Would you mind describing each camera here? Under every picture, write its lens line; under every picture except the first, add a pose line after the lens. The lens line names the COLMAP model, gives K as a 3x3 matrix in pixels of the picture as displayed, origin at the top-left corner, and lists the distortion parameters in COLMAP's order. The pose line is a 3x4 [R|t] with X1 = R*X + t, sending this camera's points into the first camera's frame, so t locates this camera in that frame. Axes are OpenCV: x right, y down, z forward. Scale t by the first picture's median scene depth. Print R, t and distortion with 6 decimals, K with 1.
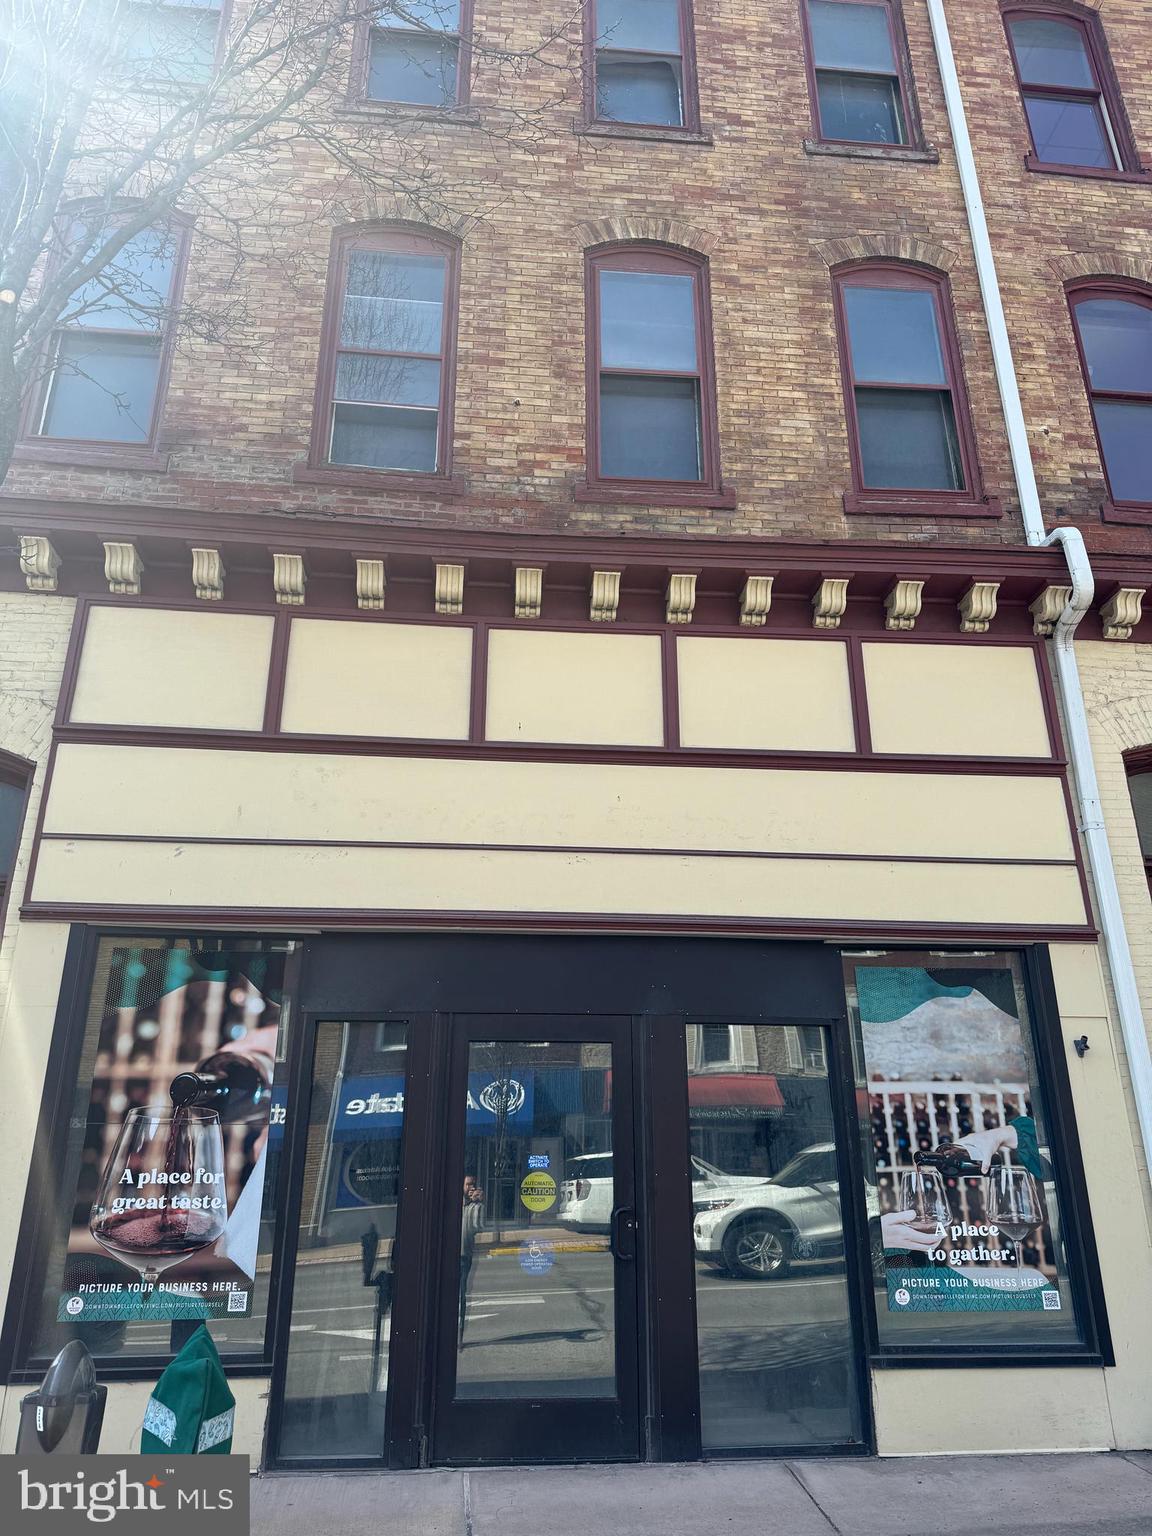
lens RADIAL K [[1100.4, 0, 576.0], [0, 1100.4, 741.5], [0, 0, 1]] dist [-0.000012, 0.000624]
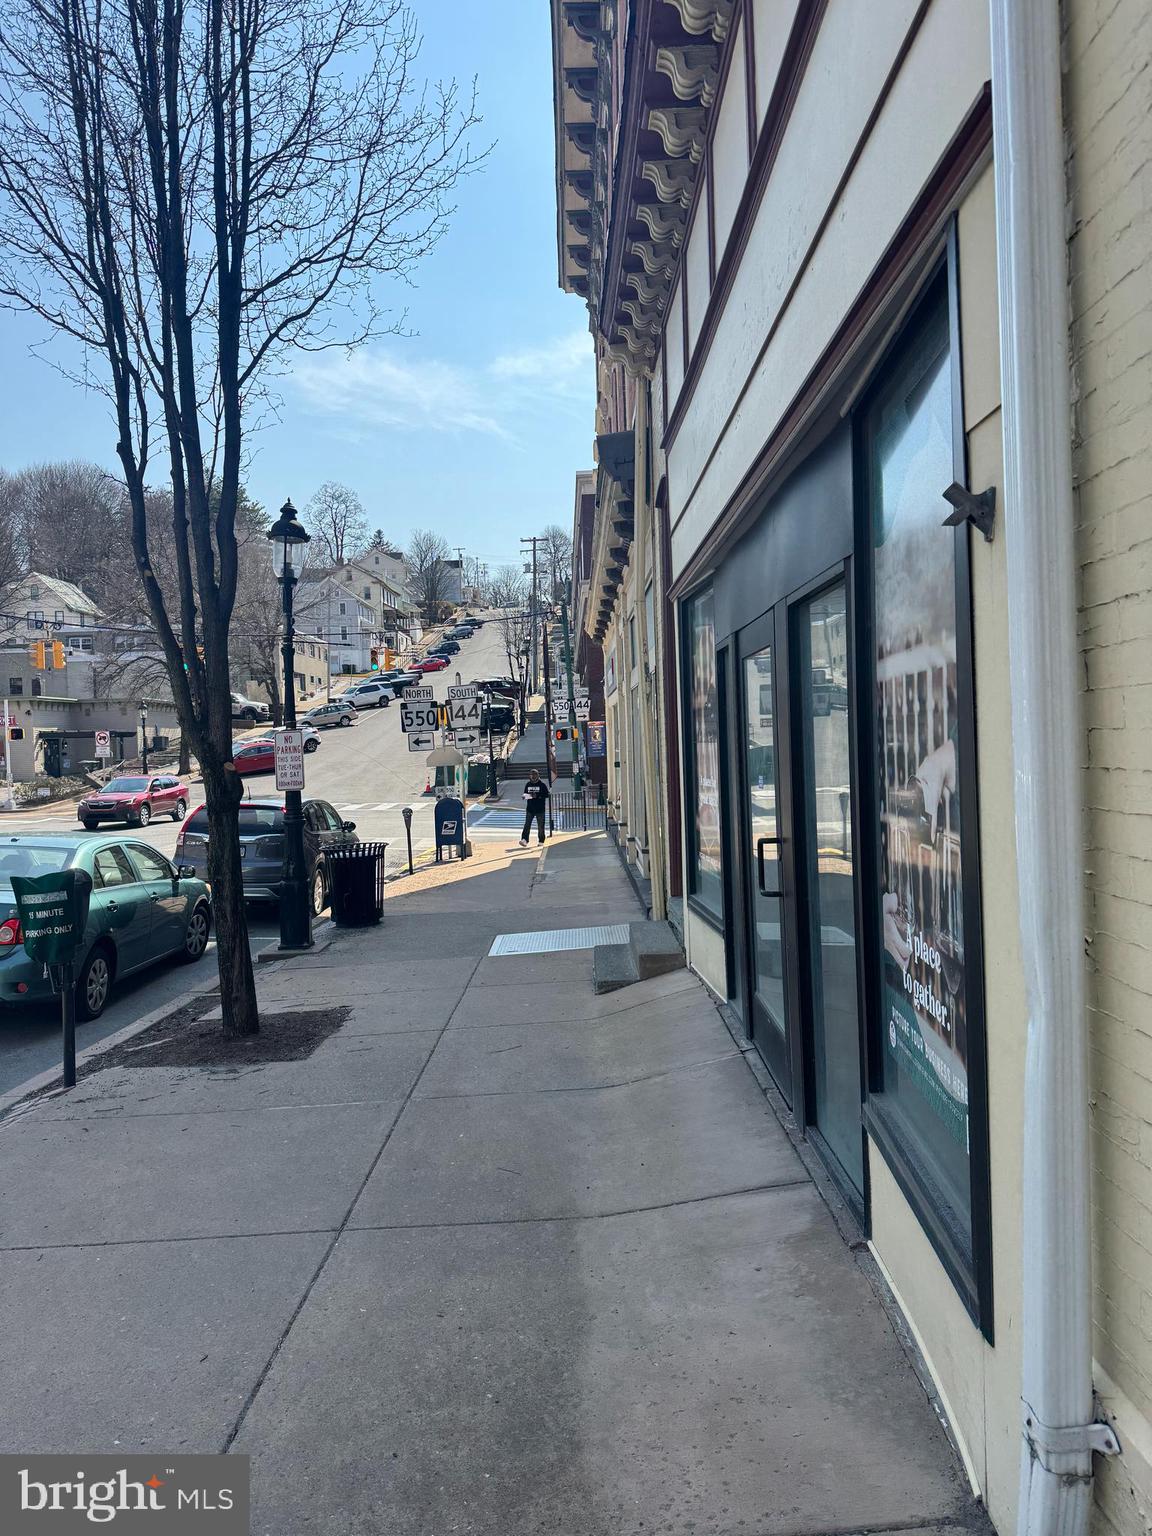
lens RADIAL K [[1100.4, 0, 576.0], [0, 1100.4, 741.5], [0, 0, 1]] dist [-0.000012, 0.000624]
pose [[-0.086628, 0.011259, -0.996177, 0.822890], [0.404589, 0.914161, -0.024851, 0.309899], [0.910387, -0.405195, -0.083747, 0.927211]]
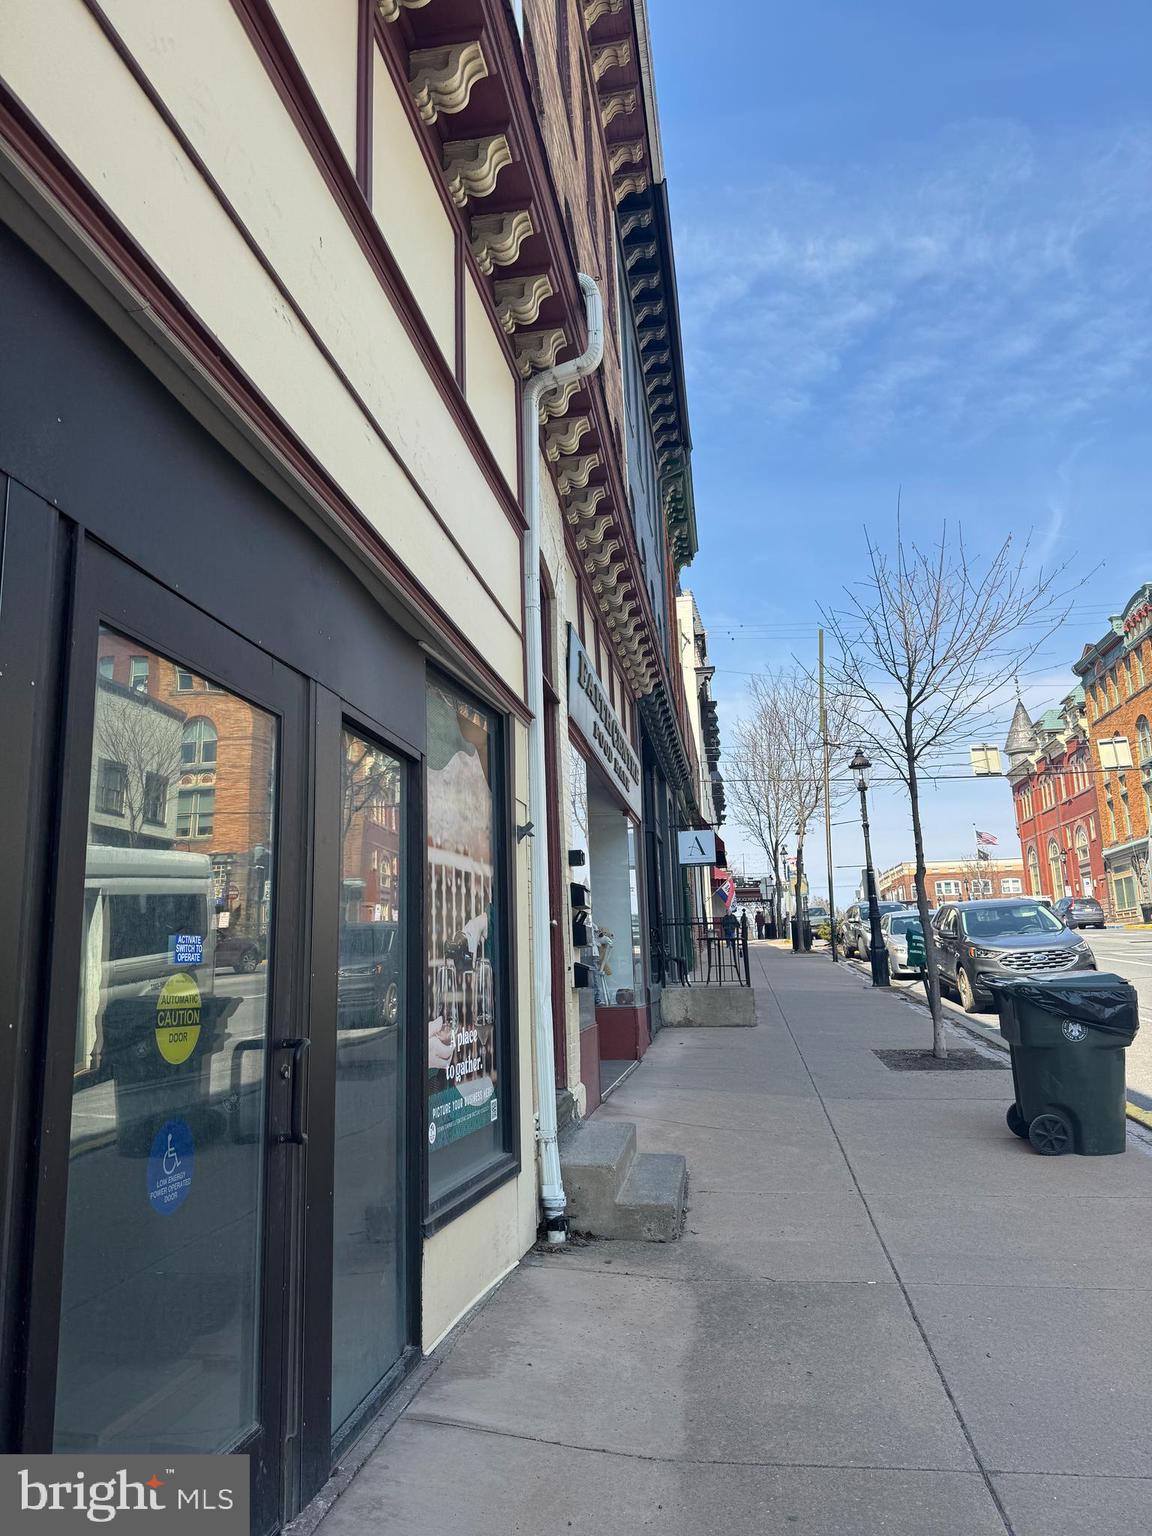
lens RADIAL K [[1065.0, 0, 576.0], [0, 1065.0, 768.0], [0, 0, 1]] dist [0.065950, -0.081508]
pose [[0.236003, 0.181450, 0.954661, -0.378140], [-0.336275, 0.936965, -0.094956, 0.305995], [-0.911714, -0.298619, 0.282144, 0.760248]]
